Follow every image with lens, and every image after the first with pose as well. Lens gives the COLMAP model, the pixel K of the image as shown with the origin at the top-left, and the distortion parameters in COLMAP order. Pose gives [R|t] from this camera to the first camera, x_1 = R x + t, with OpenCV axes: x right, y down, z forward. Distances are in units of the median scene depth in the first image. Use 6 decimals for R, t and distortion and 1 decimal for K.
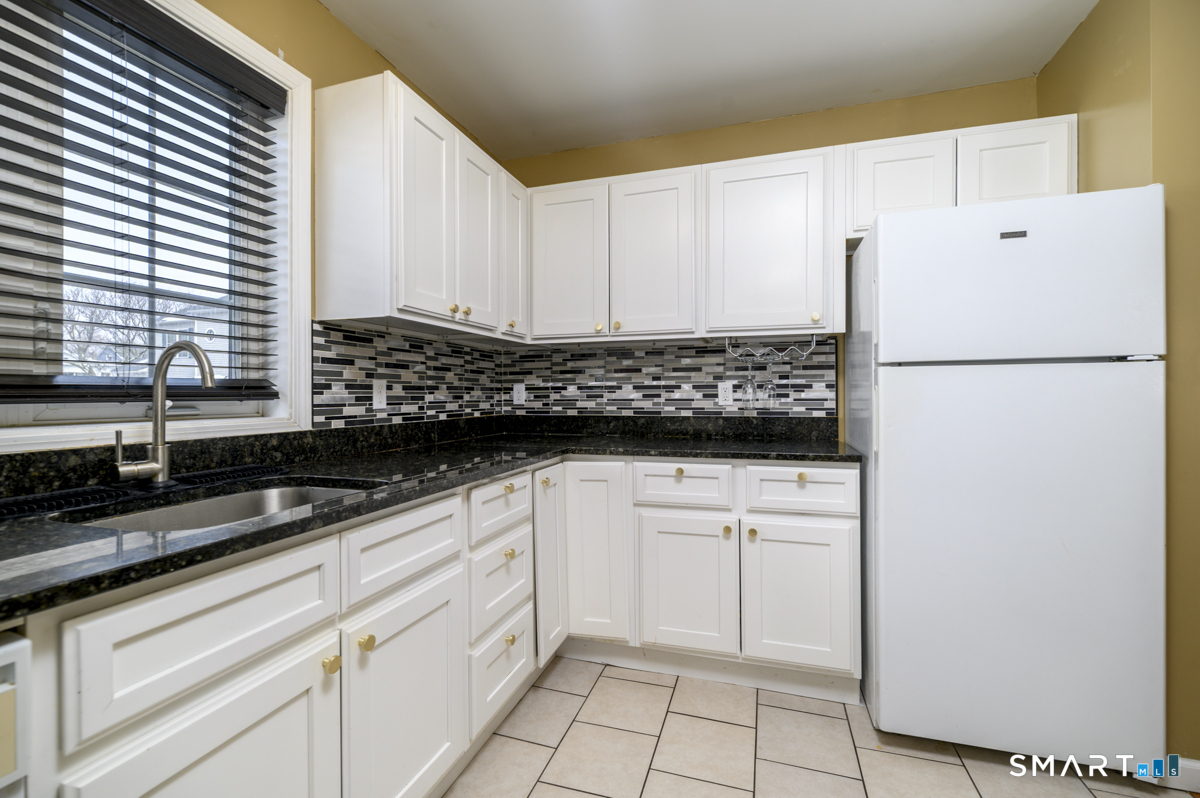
lens RADIAL K [[514.7, 0, 619.1], [0, 514.7, 396.4], [0, 0, 1]] dist [-0.000280, -0.000047]
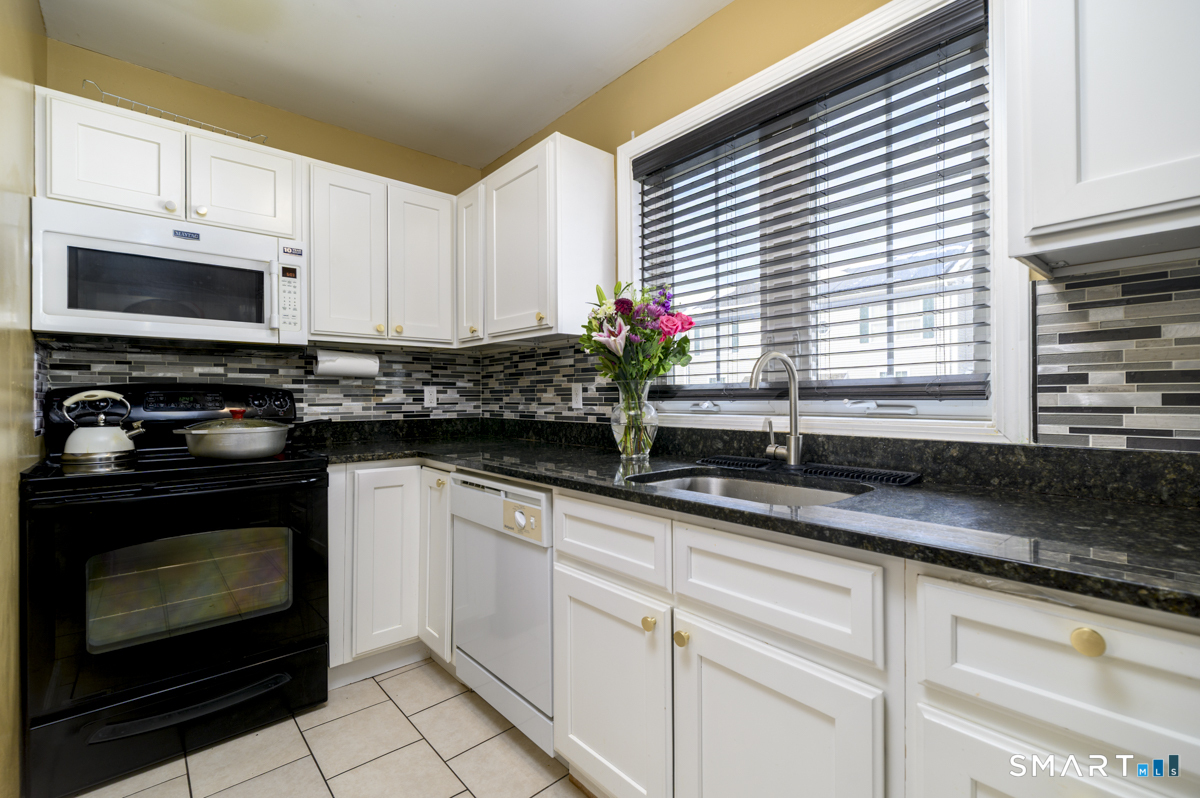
lens RADIAL K [[514.7, 0, 619.1], [0, 514.7, 396.4], [0, 0, 1]] dist [-0.000280, -0.000047]
pose [[-0.509927, 0.006149, -0.860195, 0.364712], [0.005584, 0.999977, 0.003838, -0.005274], [0.860199, -0.002846, -0.509950, 1.232791]]
